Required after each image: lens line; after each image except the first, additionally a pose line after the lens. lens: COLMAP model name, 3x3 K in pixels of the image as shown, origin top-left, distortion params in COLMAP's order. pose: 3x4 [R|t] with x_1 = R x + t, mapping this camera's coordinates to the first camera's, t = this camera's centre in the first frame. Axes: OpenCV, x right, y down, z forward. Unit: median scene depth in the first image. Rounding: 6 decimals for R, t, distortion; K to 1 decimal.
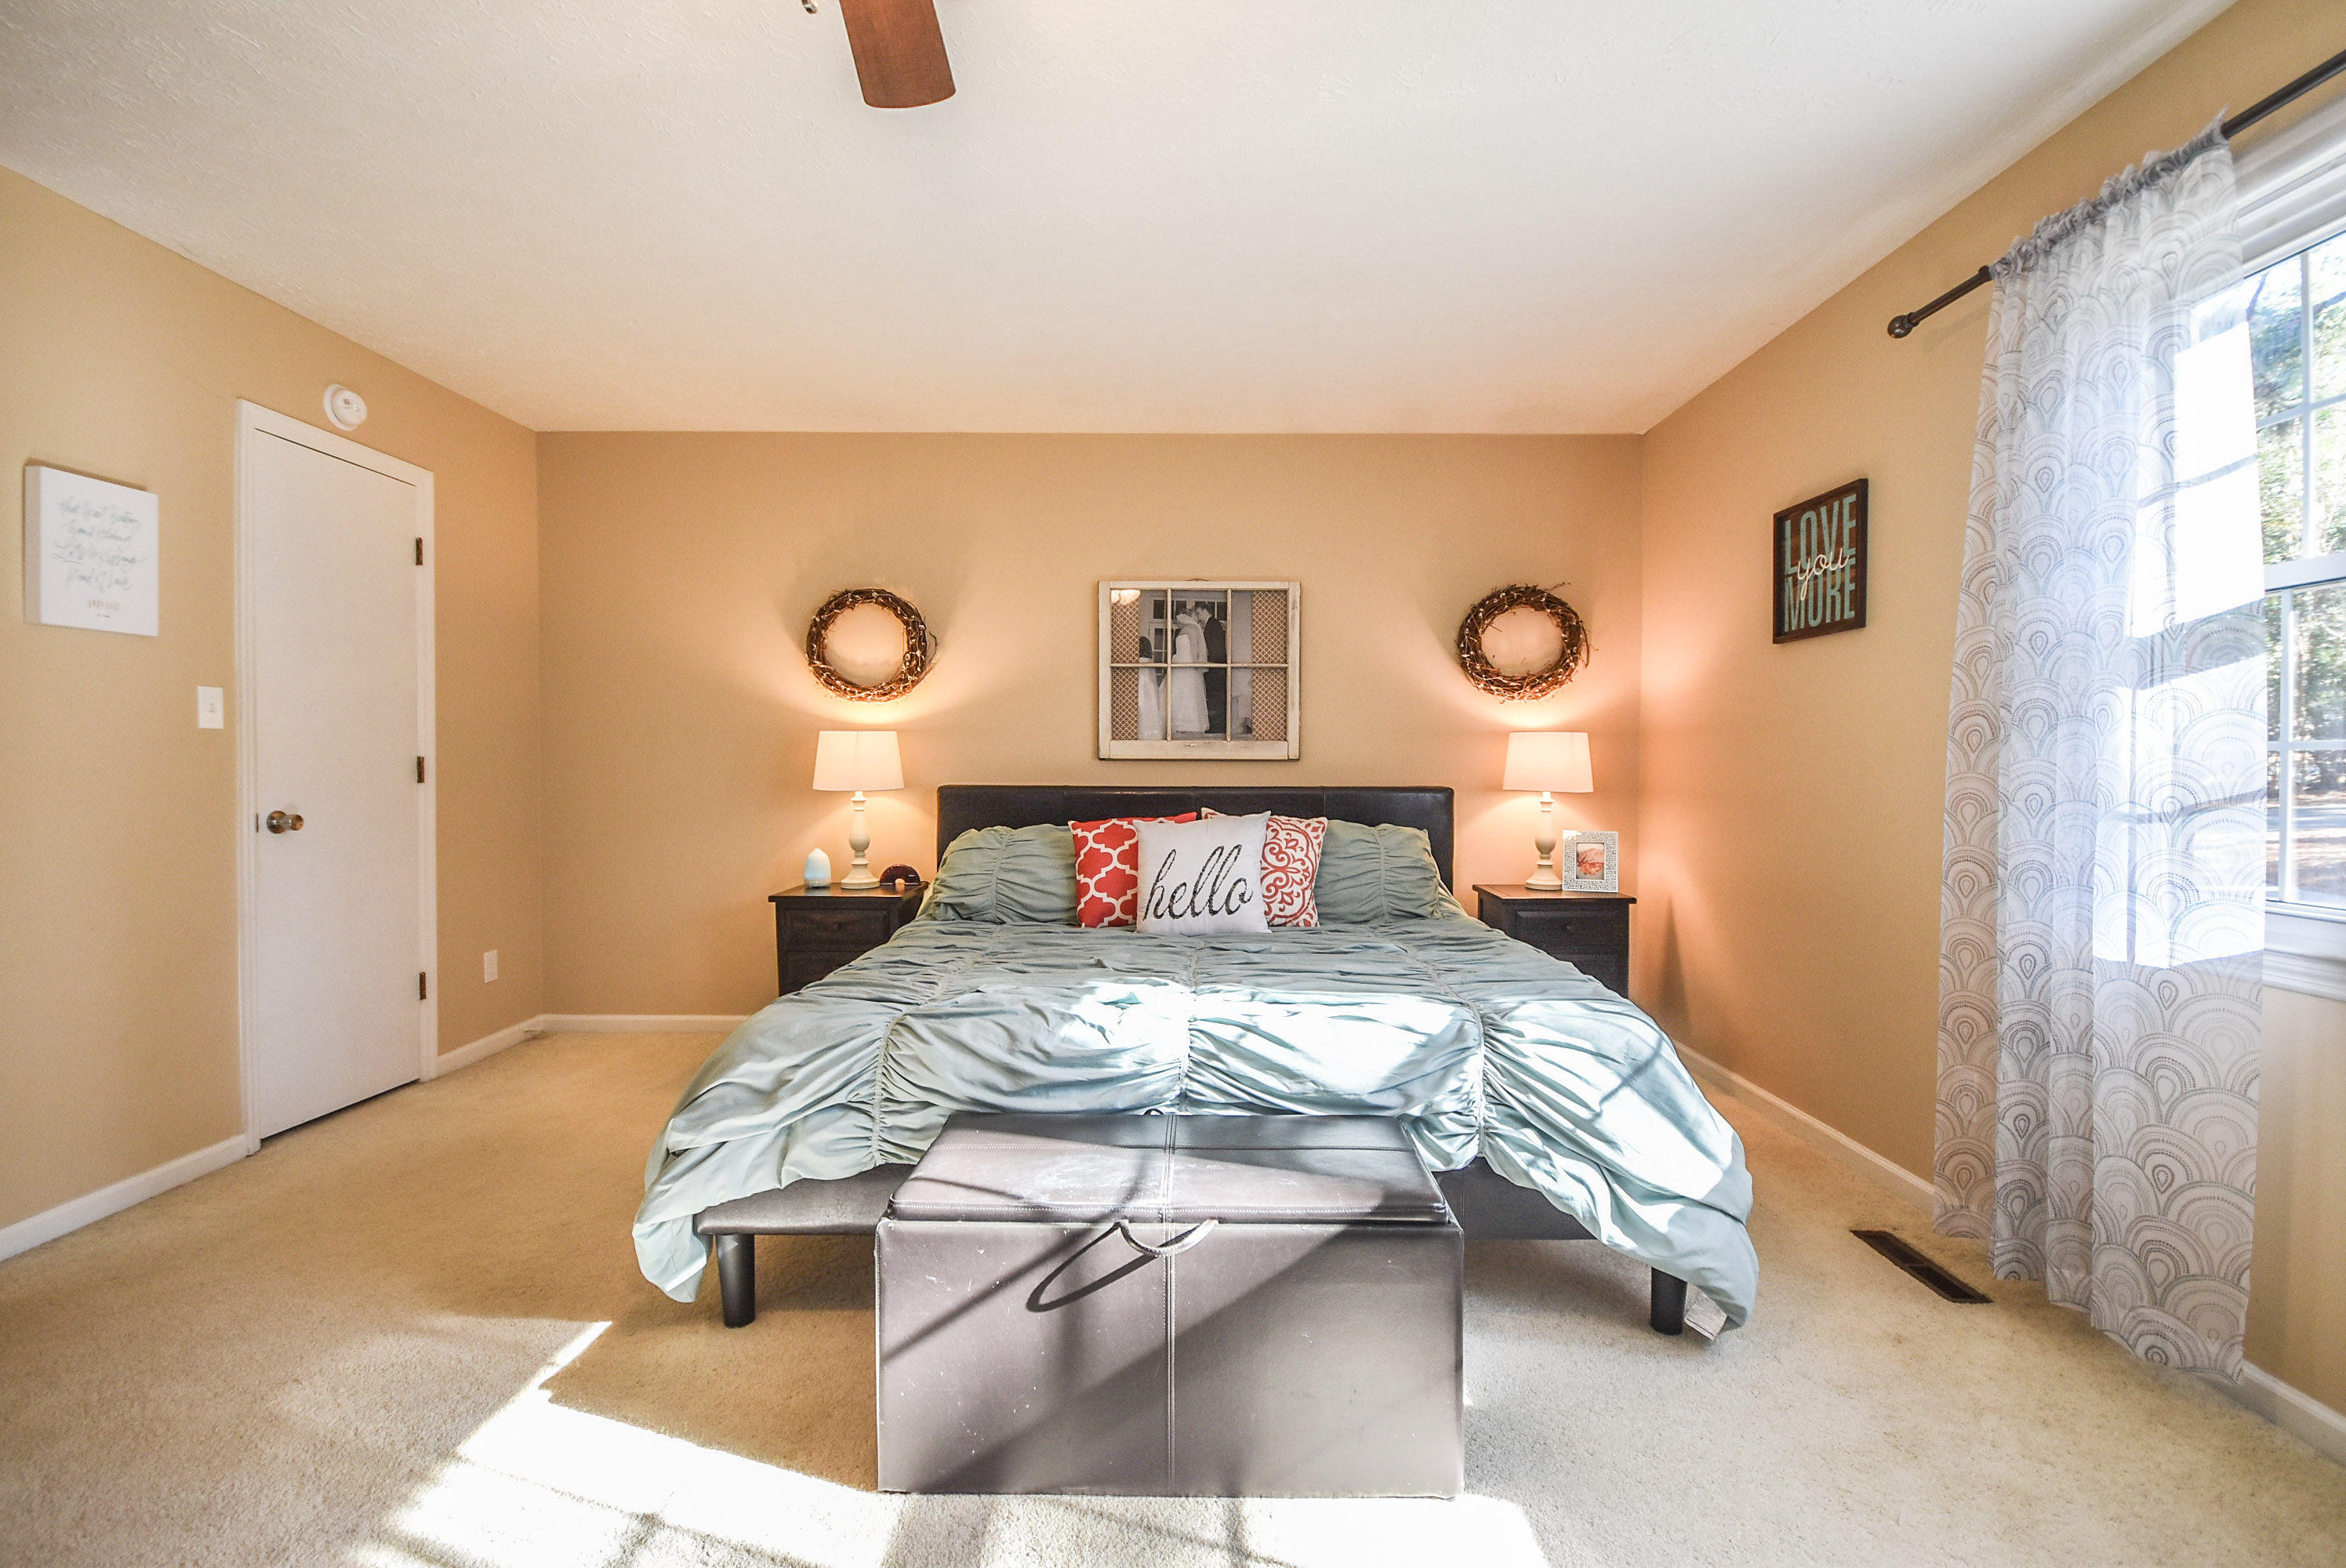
lens RADIAL K [[1041.8, 0, 1173.0], [0, 1041.8, 784.0], [0, 0, 1]] dist [0.001450, -0.008113]
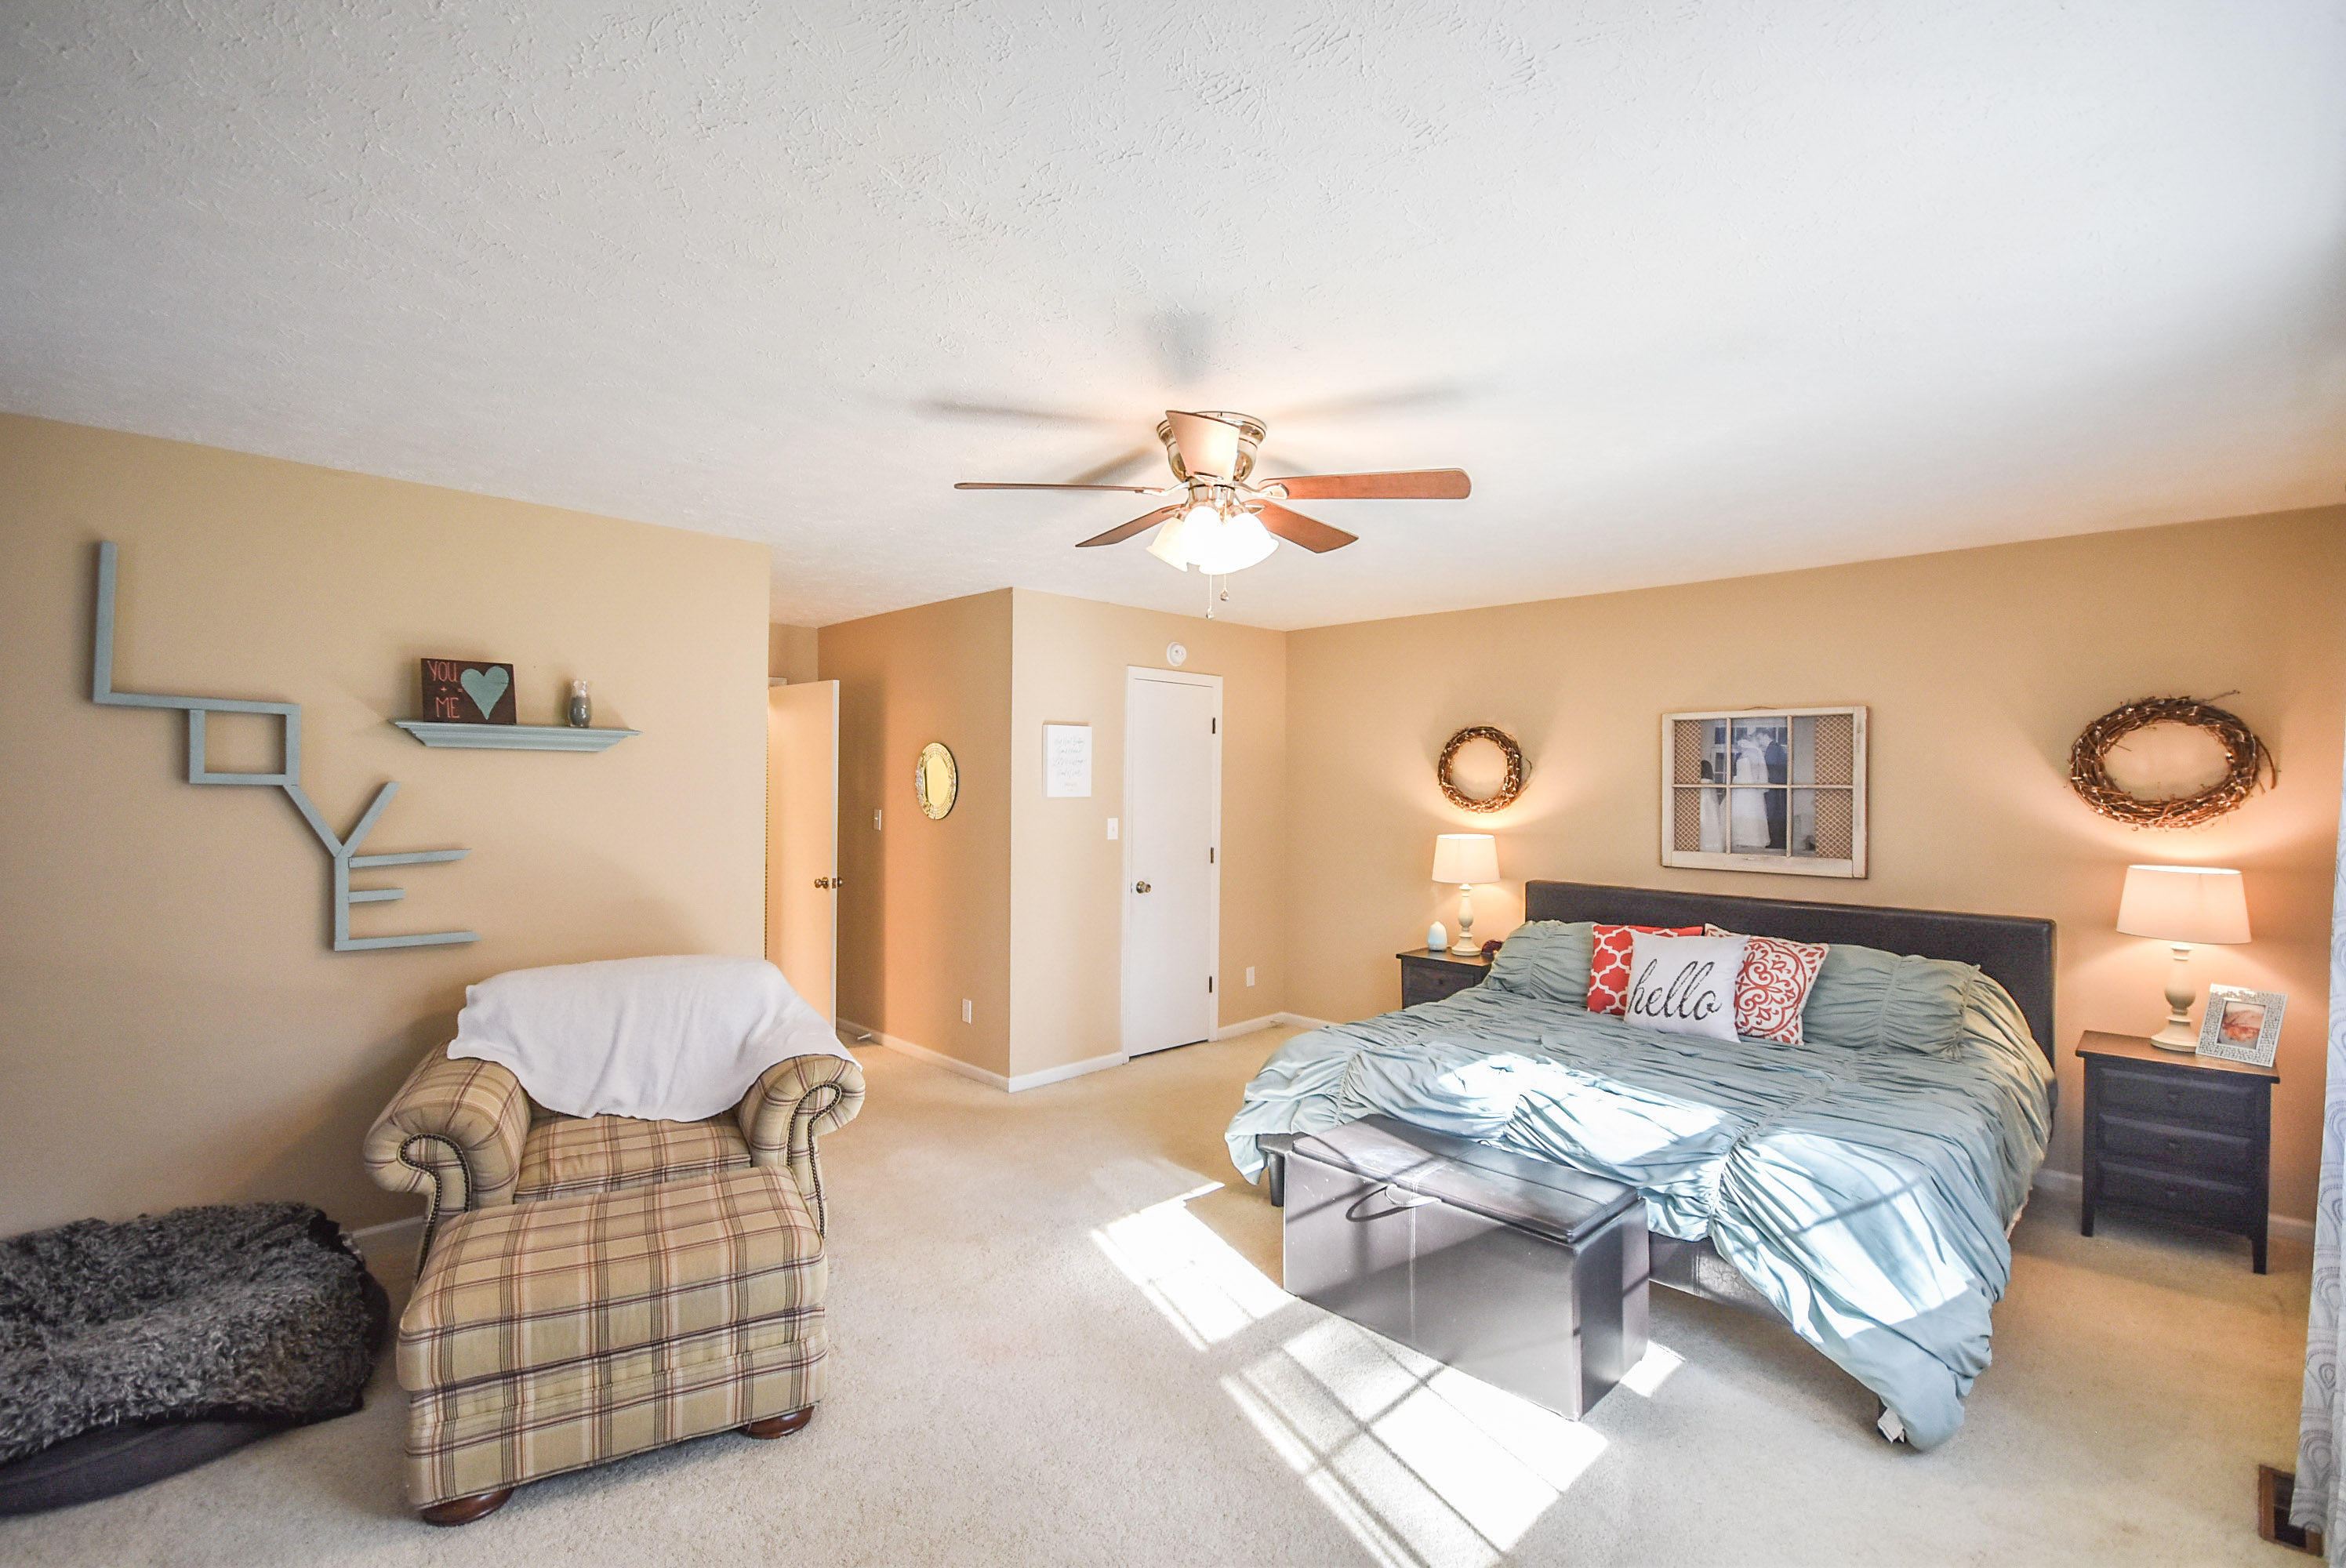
lens RADIAL K [[1060.3, 0, 1173.0], [0, 1060.3, 784.0], [0, 0, 1]] dist [0.000493, -0.000680]
pose [[0.706447, 0.005431, -0.707745, 0.470330], [-0.016256, 0.999831, -0.008554, -0.120008], [0.707579, 0.017548, 0.706416, -0.274296]]
